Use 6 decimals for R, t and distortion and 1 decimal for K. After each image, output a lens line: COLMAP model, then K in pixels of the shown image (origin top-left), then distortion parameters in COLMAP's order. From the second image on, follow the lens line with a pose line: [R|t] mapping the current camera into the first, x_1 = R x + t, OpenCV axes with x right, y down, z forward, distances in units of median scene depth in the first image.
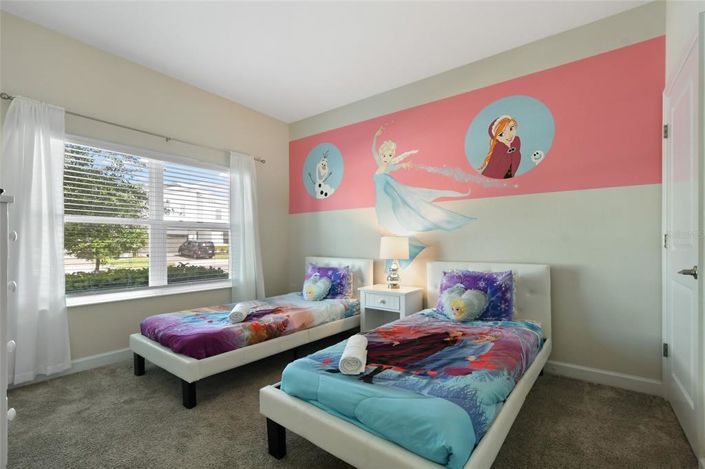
lens RADIAL K [[320.3, 0, 370.1], [0, 320.3, 241.9], [0, 0, 1]] dist [0.011526, -0.001041]
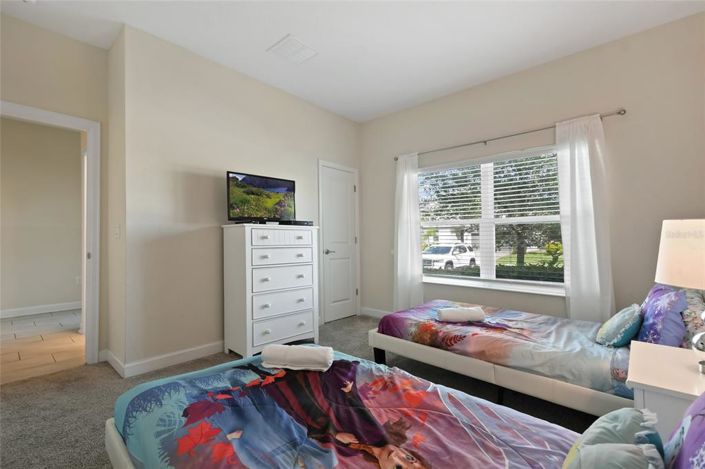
lens RADIAL K [[320.3, 0, 355.8], [0, 320.3, 234.4], [0, 0, 1]] dist [0.011526, -0.001041]
pose [[-0.126019, -0.016414, -0.991892, 0.713598], [0.005196, 0.999838, -0.017205, 0.003968], [0.992014, -0.007322, -0.125914, 1.054622]]
